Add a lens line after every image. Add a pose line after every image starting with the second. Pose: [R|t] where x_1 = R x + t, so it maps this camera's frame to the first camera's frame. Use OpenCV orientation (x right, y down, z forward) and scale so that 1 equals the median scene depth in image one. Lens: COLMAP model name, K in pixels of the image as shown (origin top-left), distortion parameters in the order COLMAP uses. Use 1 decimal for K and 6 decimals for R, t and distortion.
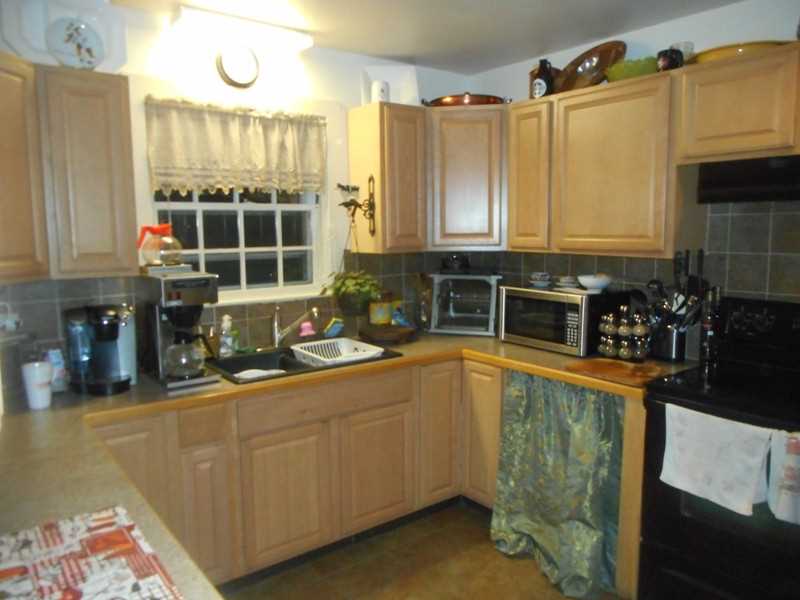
lens RADIAL K [[595.2, 0, 398.4], [0, 595.2, 299.1], [0, 0, 1]] dist [-0.008701, 0.006628]
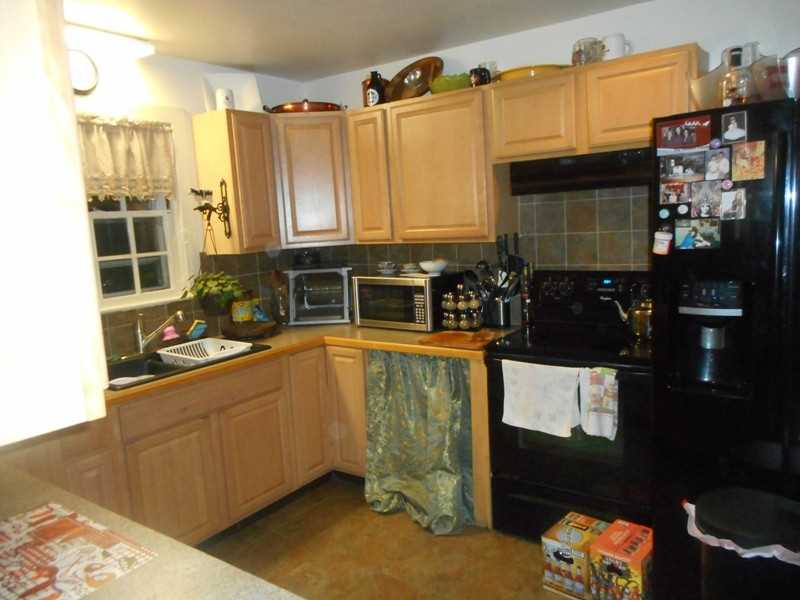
lens RADIAL K [[595.2, 0, 400.8], [0, 595.2, 300.8], [0, 0, 1]] dist [-0.008701, 0.006628]
pose [[0.955234, -0.086840, 0.282821, -0.066077], [0.084619, 0.996211, 0.020085, 0.009427], [-0.283494, 0.004746, 0.958962, -0.092273]]
